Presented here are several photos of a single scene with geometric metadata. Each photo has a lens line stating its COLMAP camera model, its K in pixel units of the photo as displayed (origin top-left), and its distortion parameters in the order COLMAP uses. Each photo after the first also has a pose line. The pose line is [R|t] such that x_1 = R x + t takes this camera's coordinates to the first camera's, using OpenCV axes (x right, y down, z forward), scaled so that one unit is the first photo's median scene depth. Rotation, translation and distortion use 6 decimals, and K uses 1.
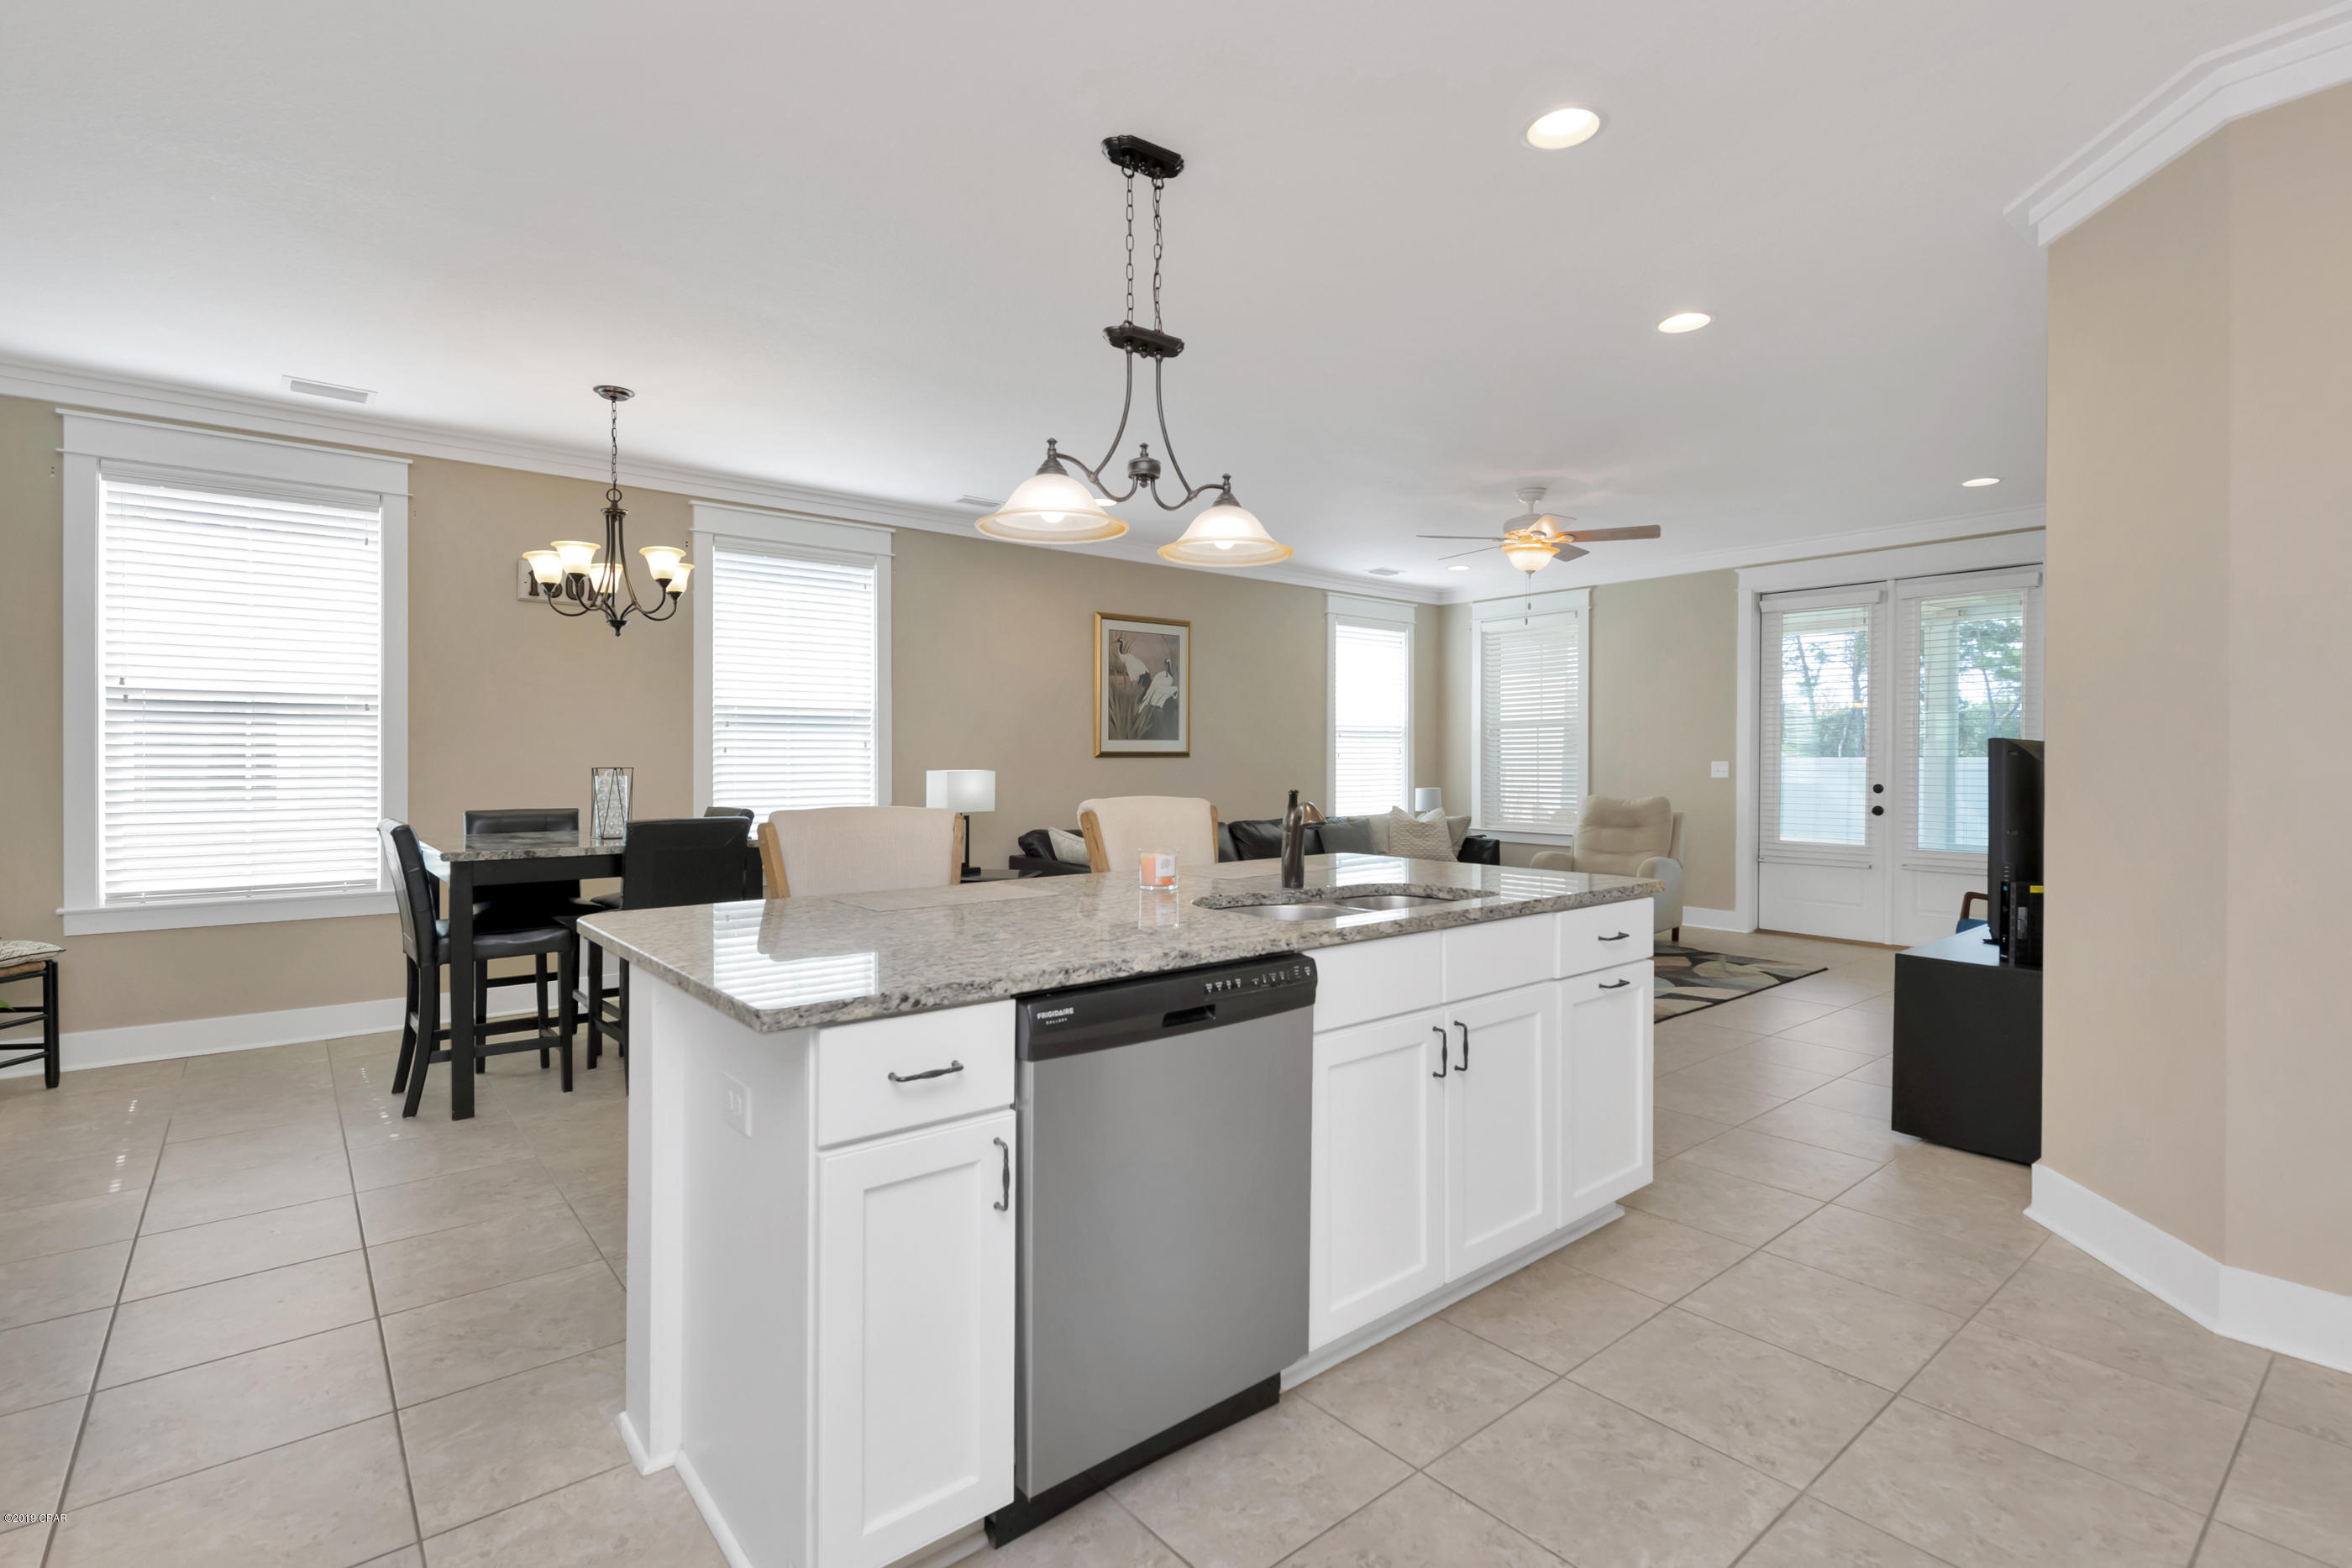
lens RADIAL K [[1090.1, 0, 1197.9], [0, 1090.1, 781.9], [0, 0, 1]] dist [-0.000414, -0.003634]
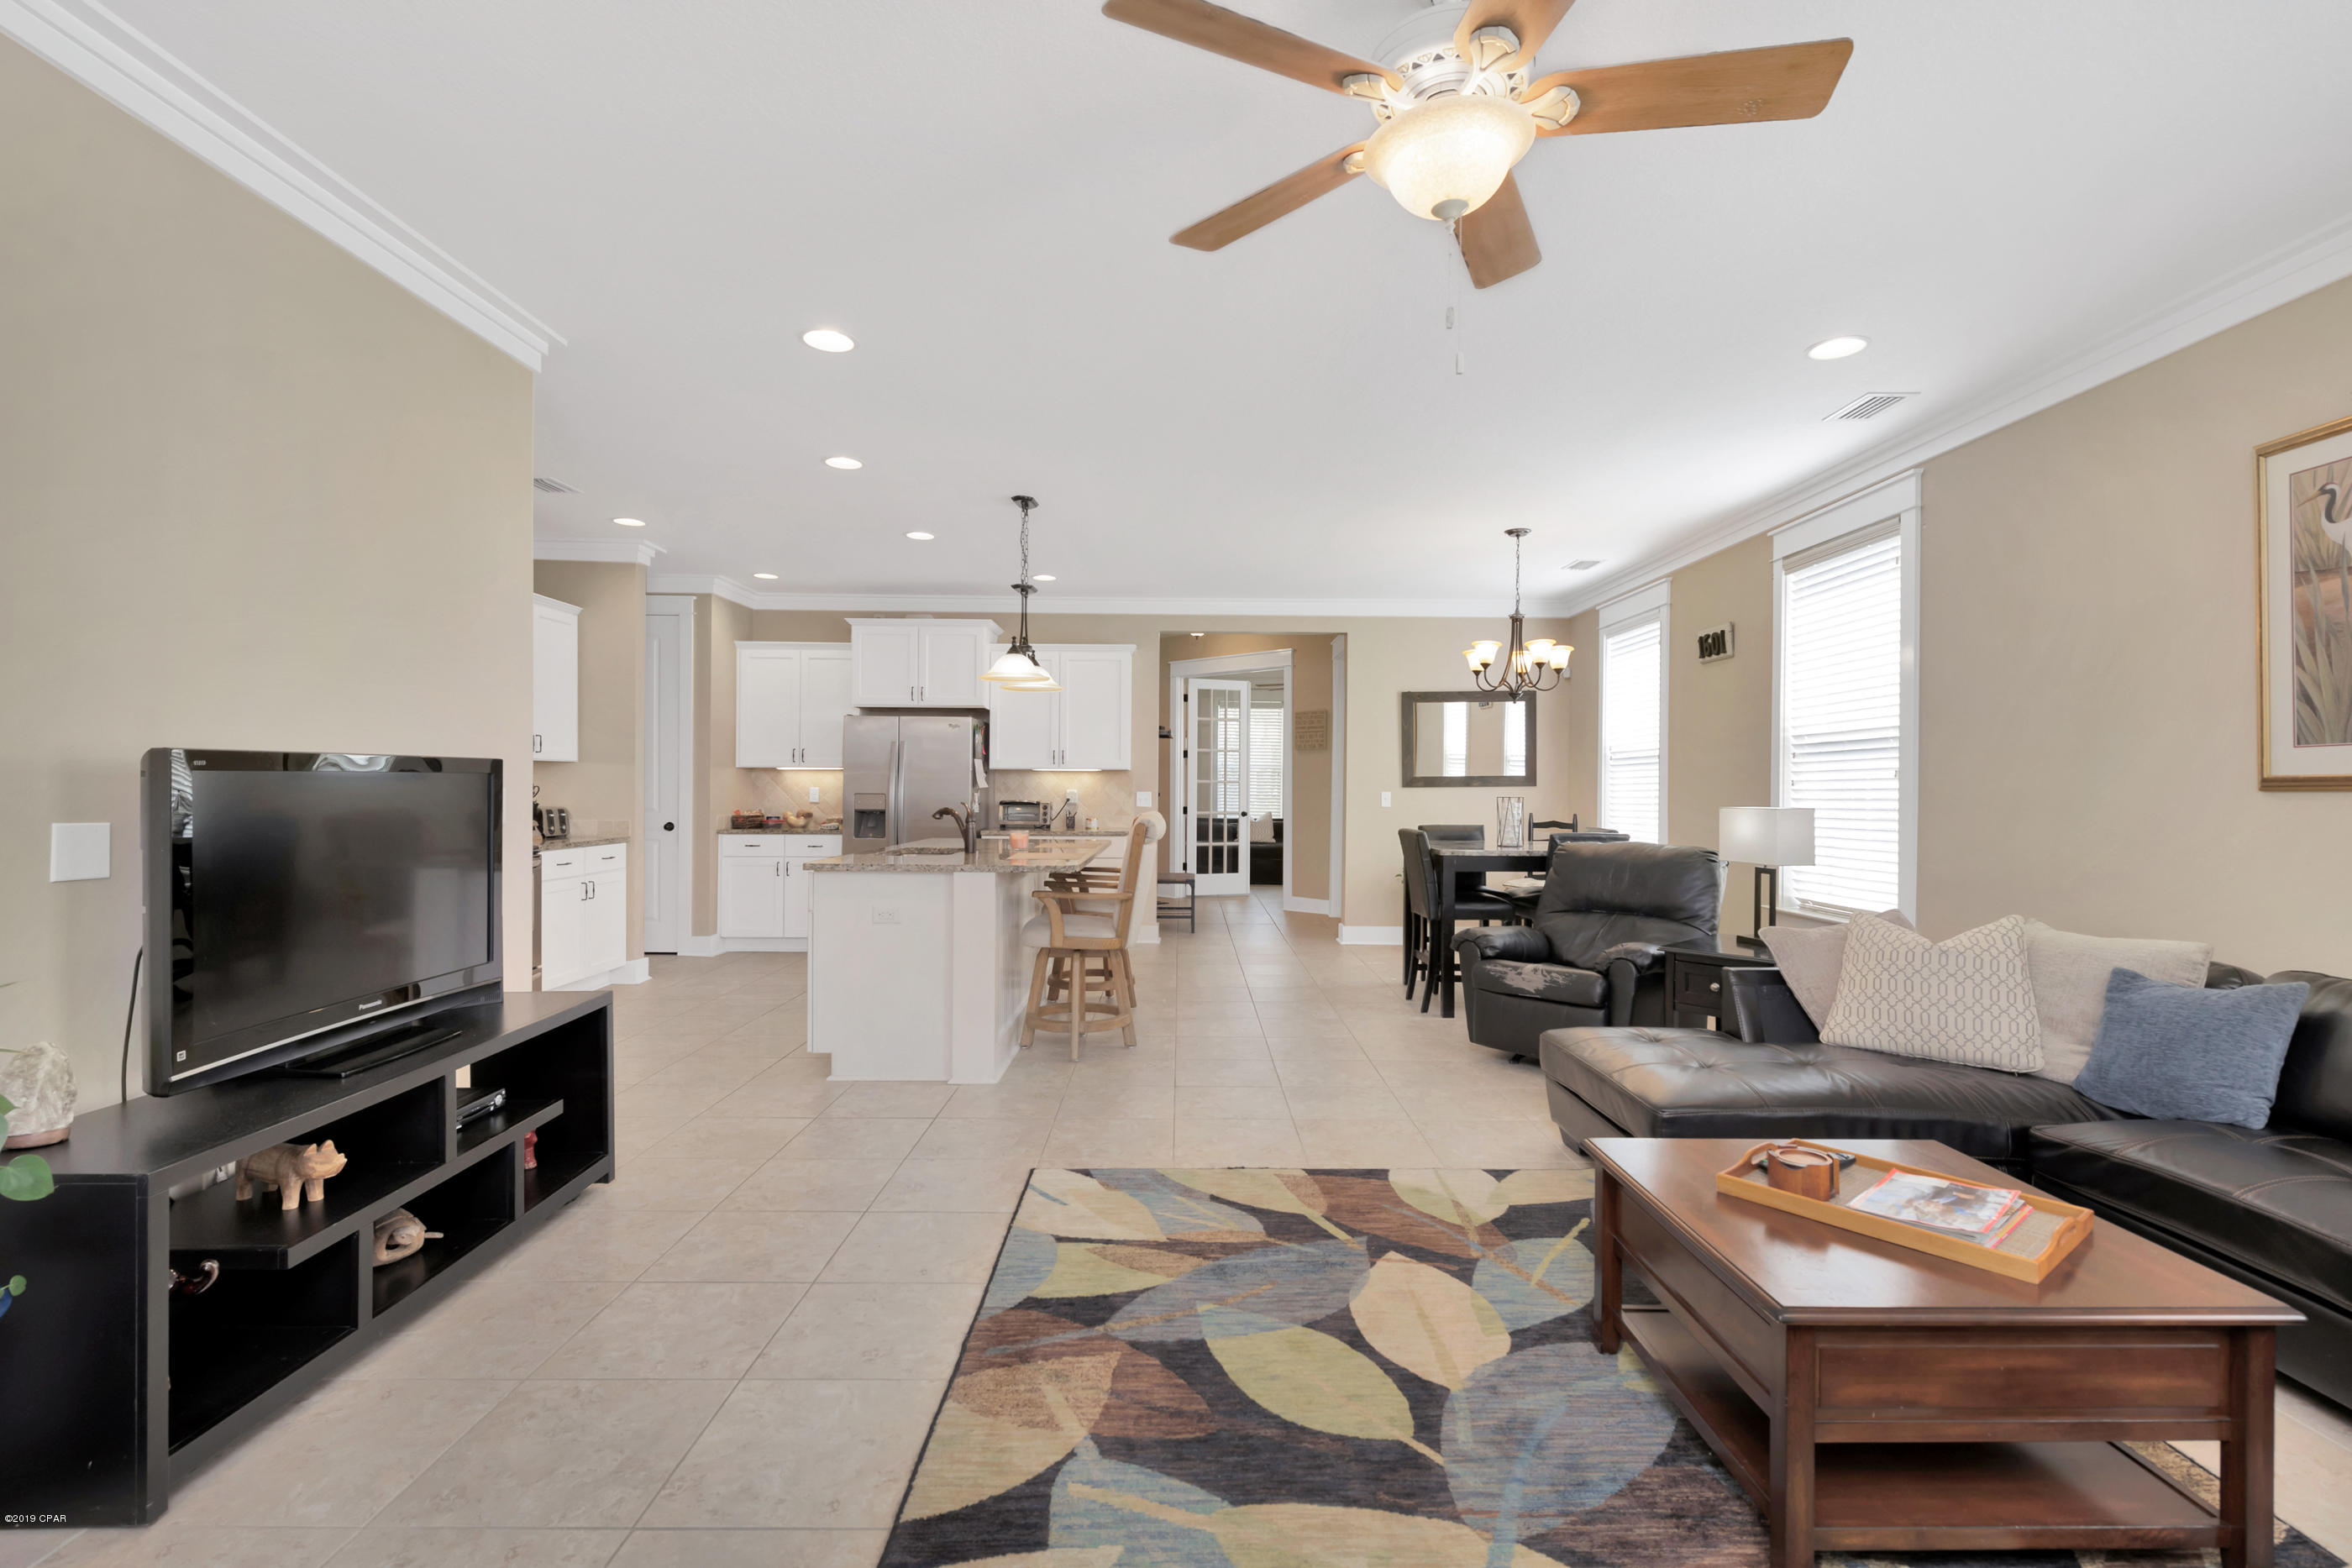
lens RADIAL K [[1090.1, 0, 1168.4], [0, 1090.1, 786.8], [0, 0, 1]] dist [-0.000414, -0.003634]
pose [[-0.606394, -0.009558, -0.795107, 0.480476], [-0.016004, 0.999872, 0.000187, -0.017319], [0.795003, 0.012838, -0.606470, 0.898699]]
